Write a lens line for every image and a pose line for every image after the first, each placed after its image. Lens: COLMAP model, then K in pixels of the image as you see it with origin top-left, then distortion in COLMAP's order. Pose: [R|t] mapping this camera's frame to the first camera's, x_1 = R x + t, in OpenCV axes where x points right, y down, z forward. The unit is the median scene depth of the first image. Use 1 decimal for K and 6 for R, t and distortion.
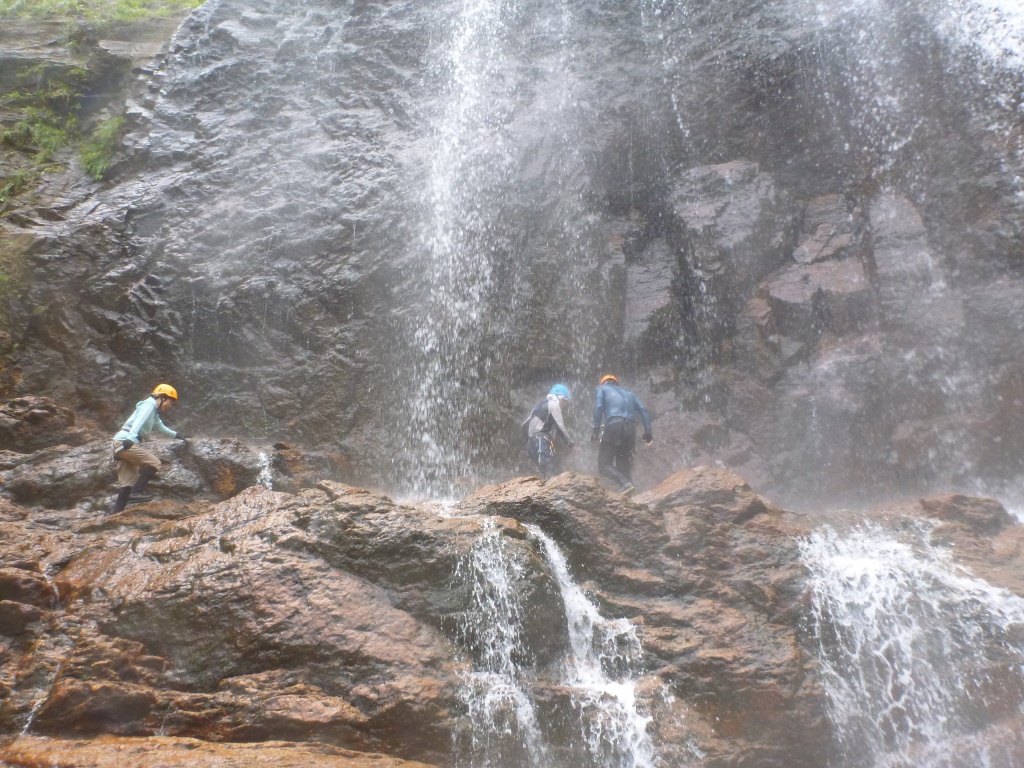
lens RADIAL K [[823.4, 0, 512.0], [0, 823.4, 384.0], [0, 0, 1]] dist [-0.030386, -0.004682]
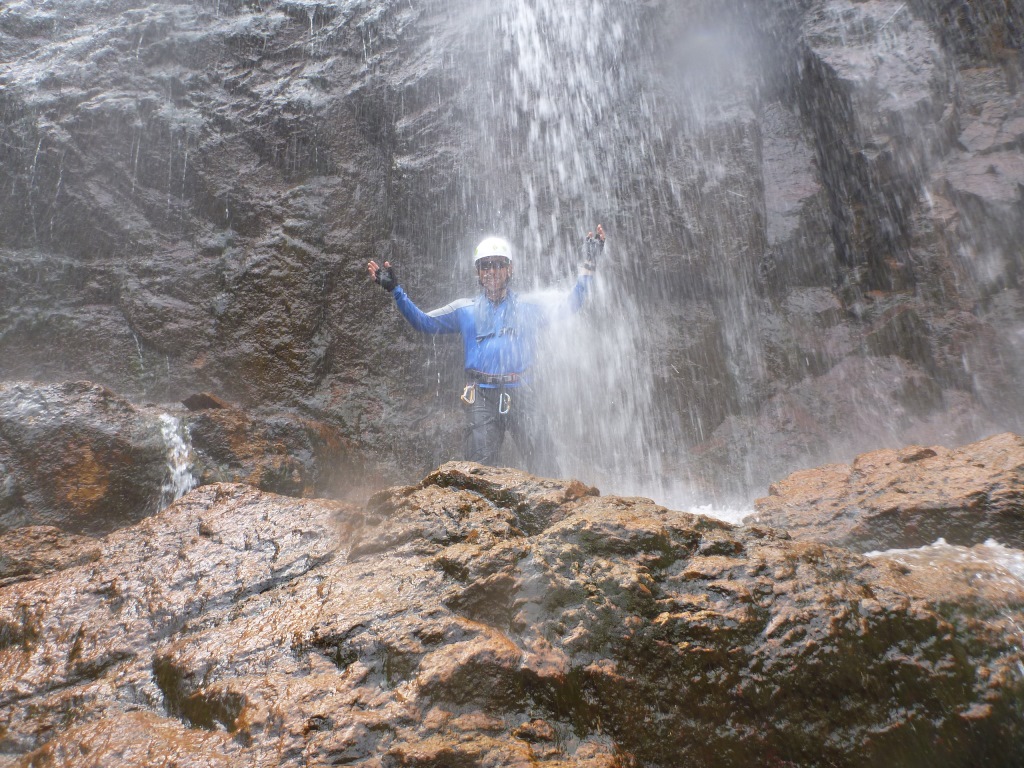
lens RADIAL K [[823.4, 0, 512.0], [0, 823.4, 384.0], [0, 0, 1]] dist [-0.030386, -0.004682]
pose [[0.968290, 0.010488, 0.249610, -0.205462], [-0.009061, 0.999935, -0.006865, 0.060642], [-0.249665, 0.004385, 0.968322, 0.460144]]
